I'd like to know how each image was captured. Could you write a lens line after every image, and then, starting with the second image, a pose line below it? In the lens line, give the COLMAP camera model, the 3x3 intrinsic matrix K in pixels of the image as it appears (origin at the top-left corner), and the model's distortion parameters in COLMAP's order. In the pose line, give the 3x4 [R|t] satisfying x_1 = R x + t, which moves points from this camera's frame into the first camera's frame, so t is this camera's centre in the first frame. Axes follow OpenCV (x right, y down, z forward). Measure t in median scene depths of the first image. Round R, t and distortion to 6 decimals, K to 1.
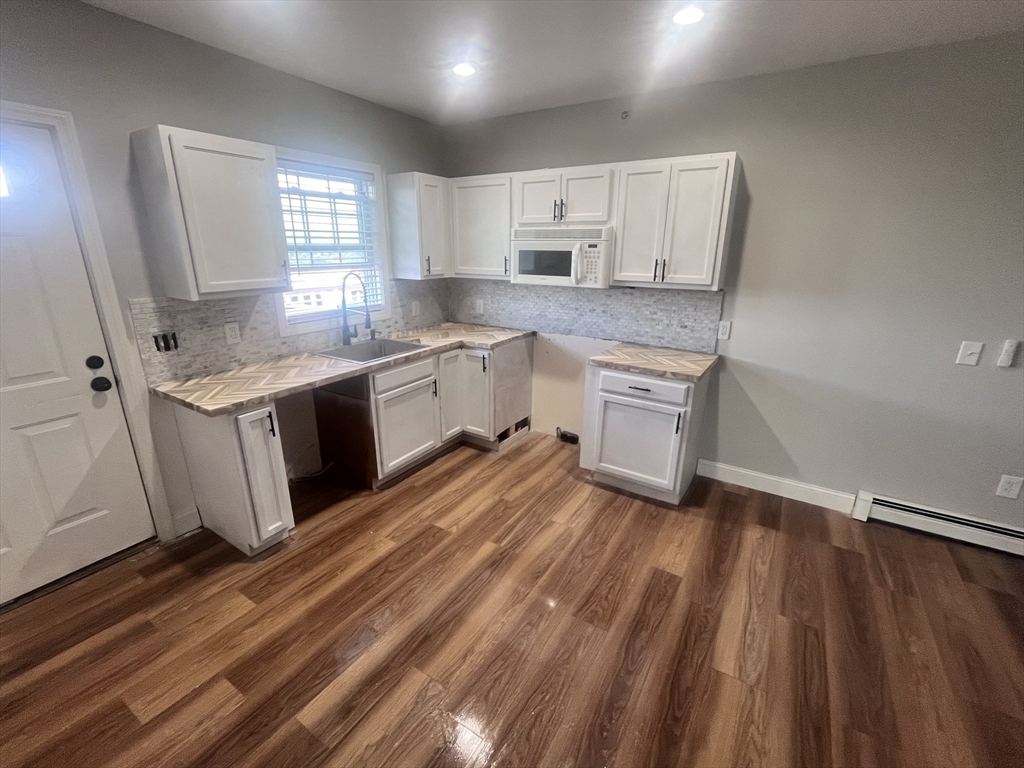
lens RADIAL K [[446.6, 0, 511.8], [0, 446.6, 384.9], [0, 0, 1]] dist [-0.004707, 0.000007]
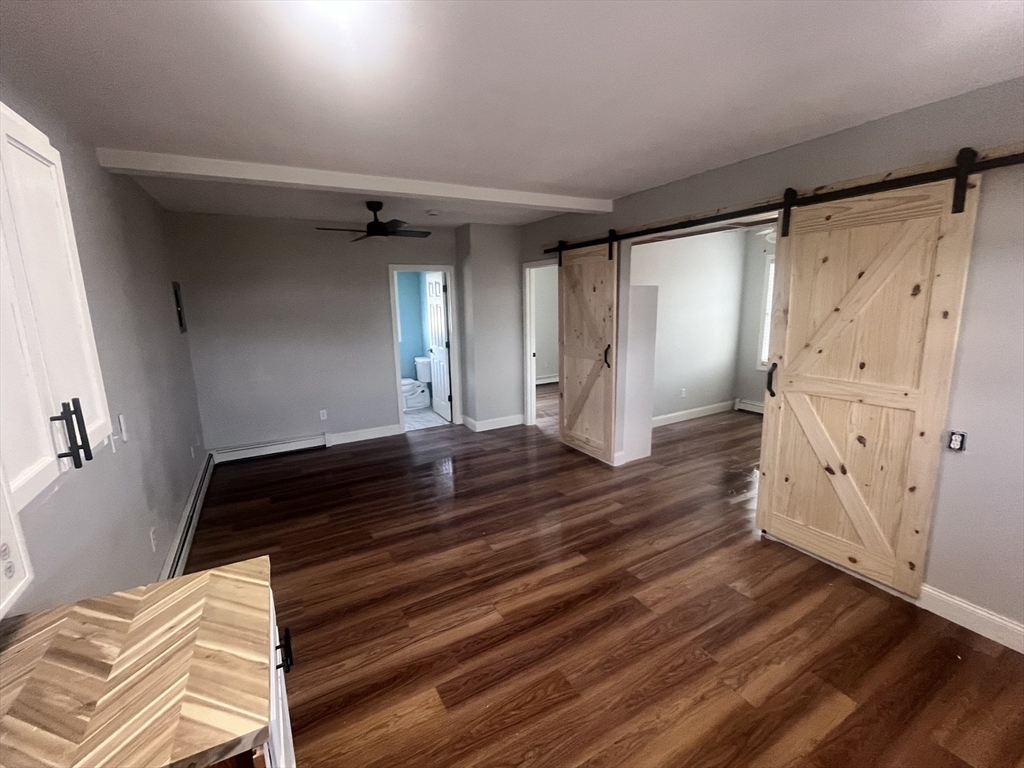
lens RADIAL K [[446.6, 0, 509.5], [0, 446.6, 382.5], [0, 0, 1]] dist [-0.004707, 0.000007]
pose [[-0.874637, -0.079500, 0.478214, -0.102204], [0.159466, 0.884381, 0.438681, -0.398356], [-0.457799, 0.459946, -0.760835, 1.145599]]
